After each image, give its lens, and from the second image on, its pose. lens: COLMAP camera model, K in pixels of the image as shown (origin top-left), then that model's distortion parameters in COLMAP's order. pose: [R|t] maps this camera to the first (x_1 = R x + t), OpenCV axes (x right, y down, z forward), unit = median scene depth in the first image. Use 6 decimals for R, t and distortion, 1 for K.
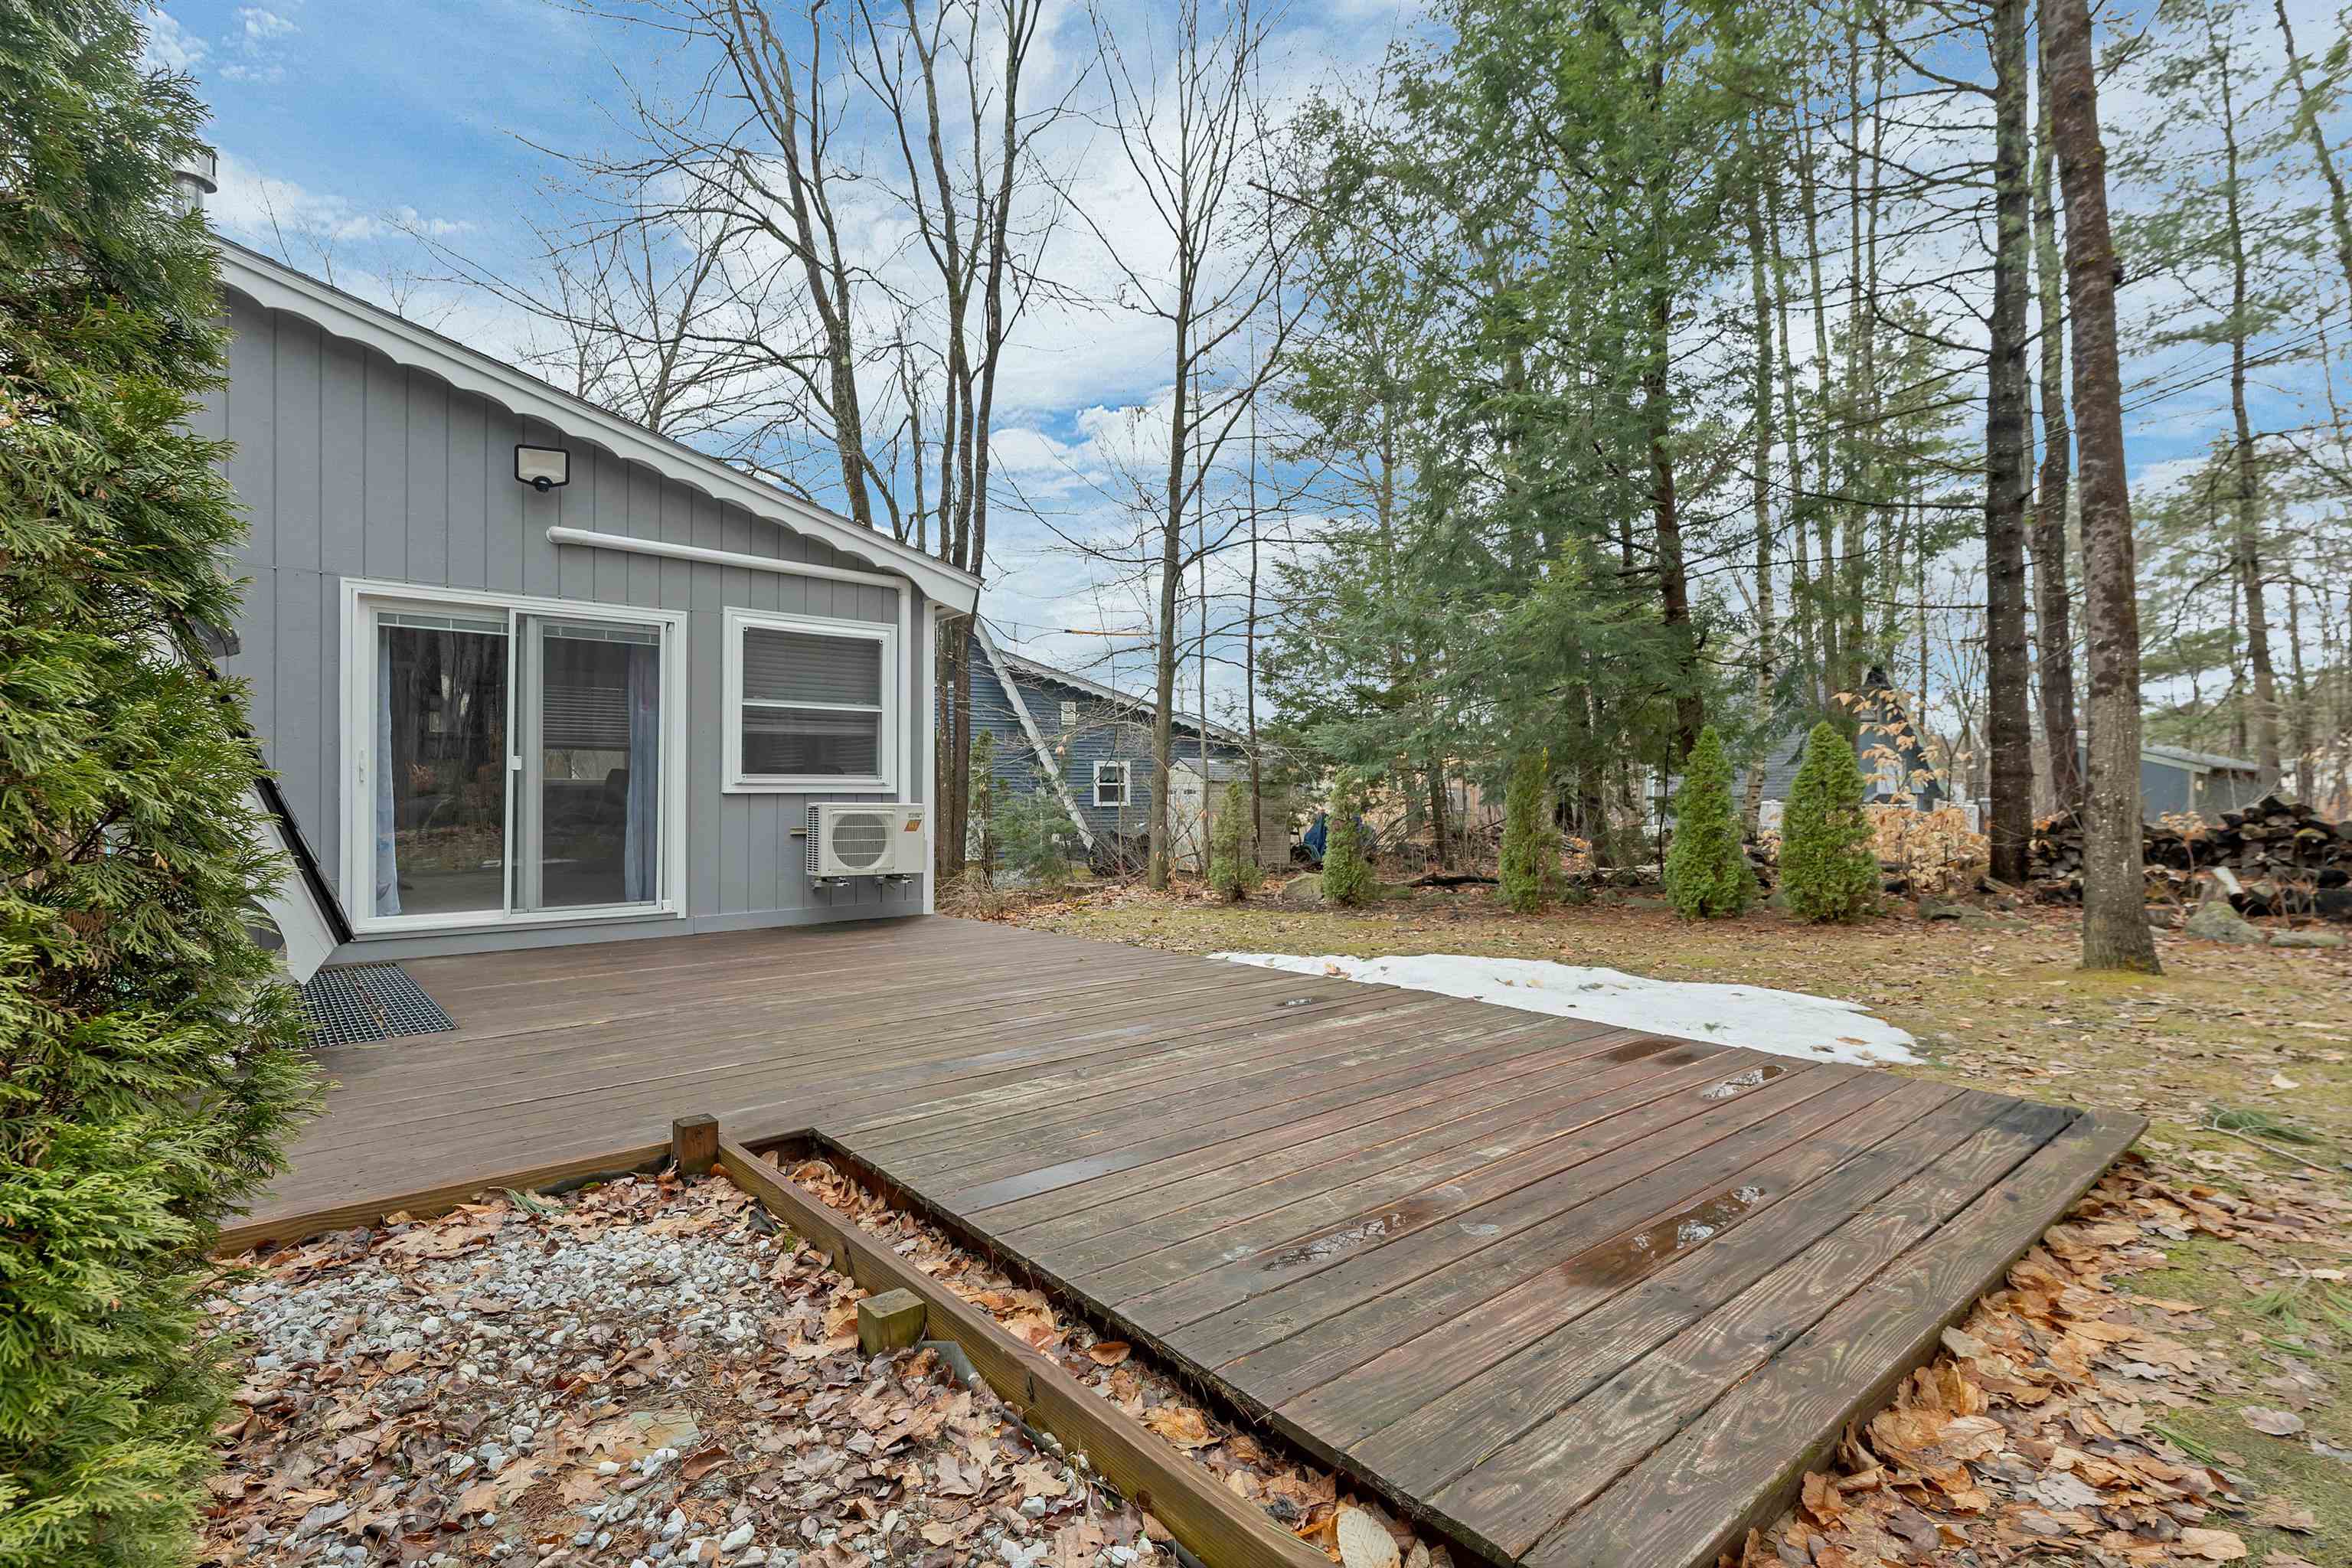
lens RADIAL K [[1068.2, 0, 1183.7], [0, 1068.2, 777.2], [0, 0, 1]] dist [0.010470, 0.000427]
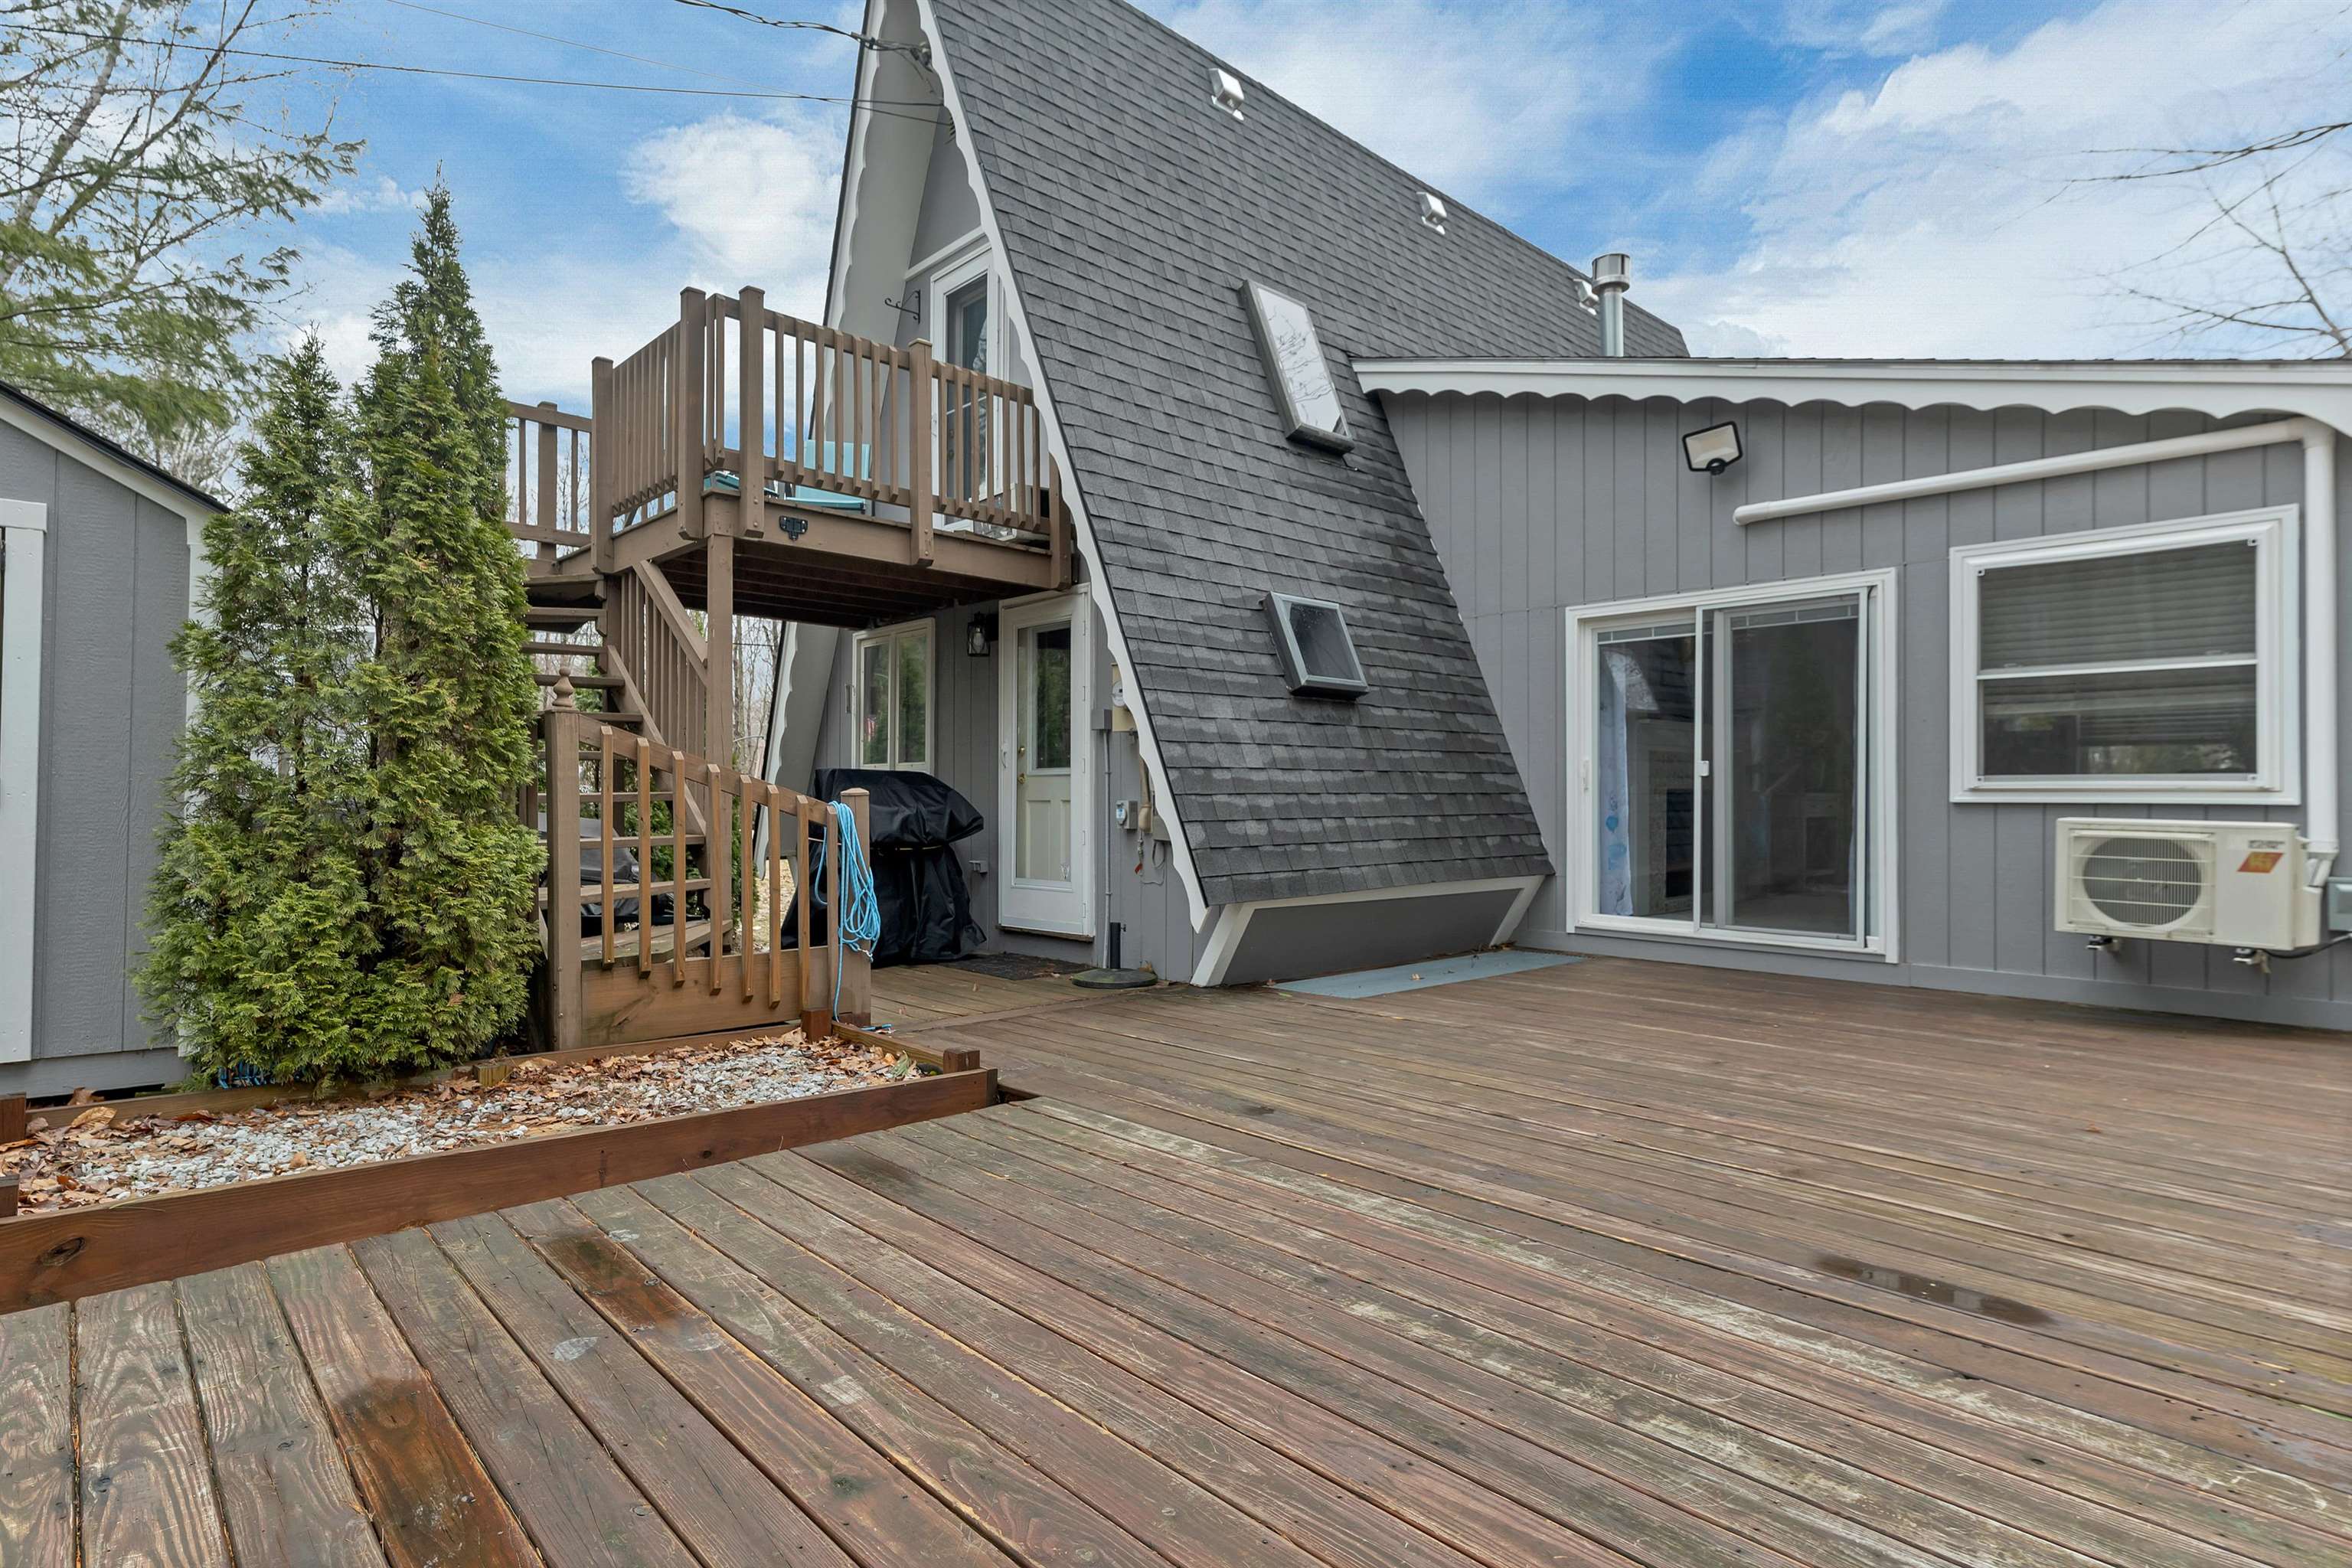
lens RADIAL K [[1197.6, 0, 1179.2], [0, 1197.6, 790.6], [0, 0, 1]] dist [0.001372, 0.000141]
pose [[0.061440, -0.004700, -0.998100, 0.401960], [0.007414, 0.999963, -0.004253, 0.006709], [0.998083, -0.007139, 0.061472, 0.472815]]
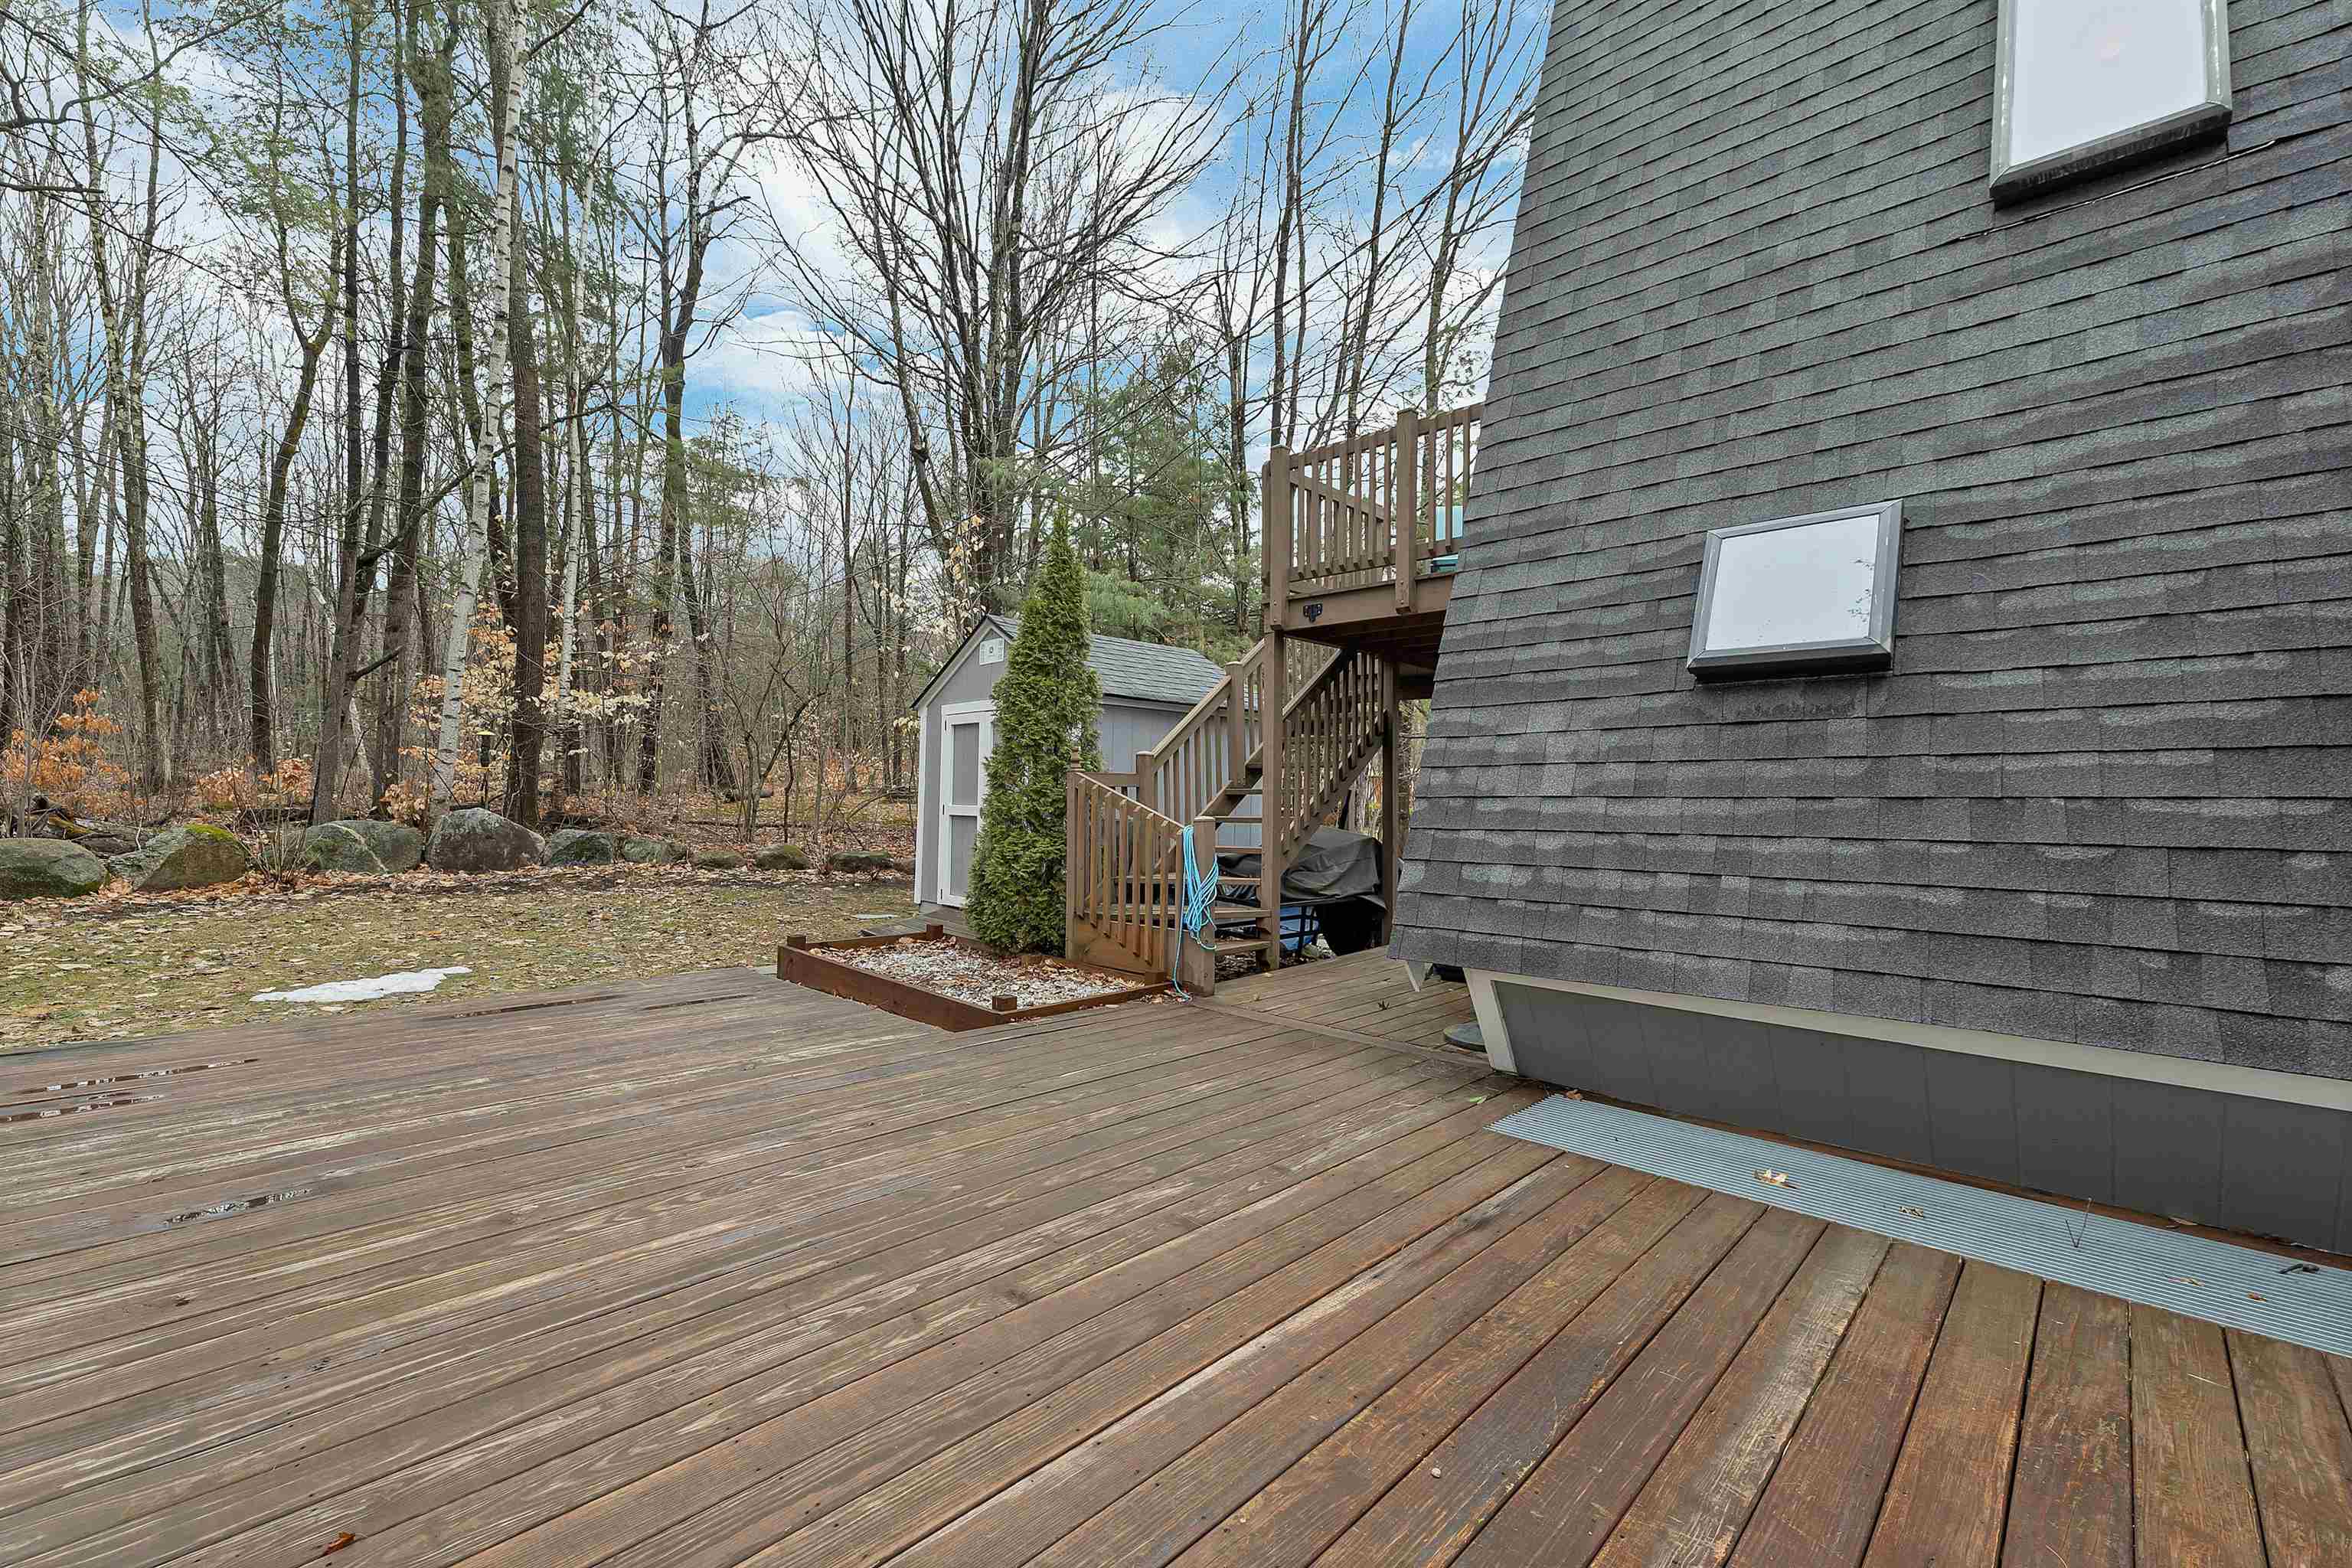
lens RADIAL K [[979.9, 0, 1169.6], [0, 979.9, 799.0], [0, 0, 1]] dist [-0.001350, -0.000332]
pose [[-0.993006, -0.013624, -0.117277, -0.217555], [-0.012049, 0.999828, -0.014126, -0.002113], [0.117449, -0.012614, -0.992999, 1.103564]]
